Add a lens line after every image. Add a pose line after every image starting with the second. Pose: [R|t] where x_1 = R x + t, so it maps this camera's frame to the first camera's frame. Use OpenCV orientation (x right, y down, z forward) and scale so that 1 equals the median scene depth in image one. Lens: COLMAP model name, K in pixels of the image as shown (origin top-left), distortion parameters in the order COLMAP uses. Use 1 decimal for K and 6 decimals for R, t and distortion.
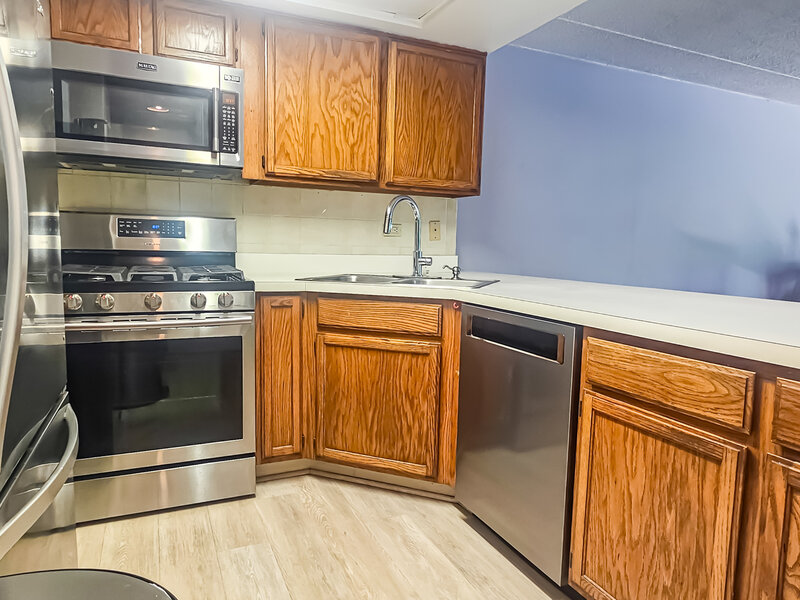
lens RADIAL K [[542.8, 0, 401.5], [0, 542.8, 299.9], [0, 0, 1]] dist [0.000663, -0.004733]
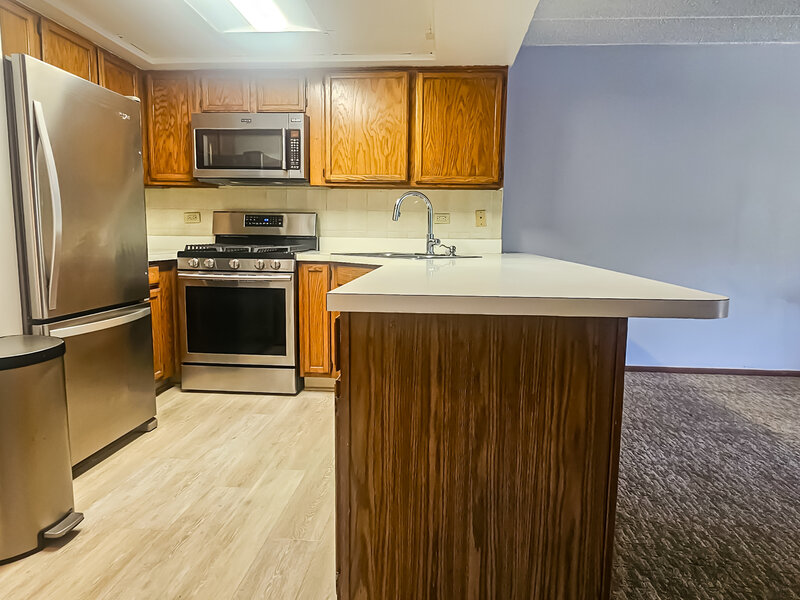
lens RADIAL K [[542.8, 0, 399.0], [0, 542.8, 300.6], [0, 0, 1]] dist [0.000663, -0.004733]
pose [[0.871808, 0.047113, -0.487576, 0.612552], [-0.043881, 0.998874, 0.018058, 0.048542], [0.487878, 0.005652, 0.872894, -0.158214]]
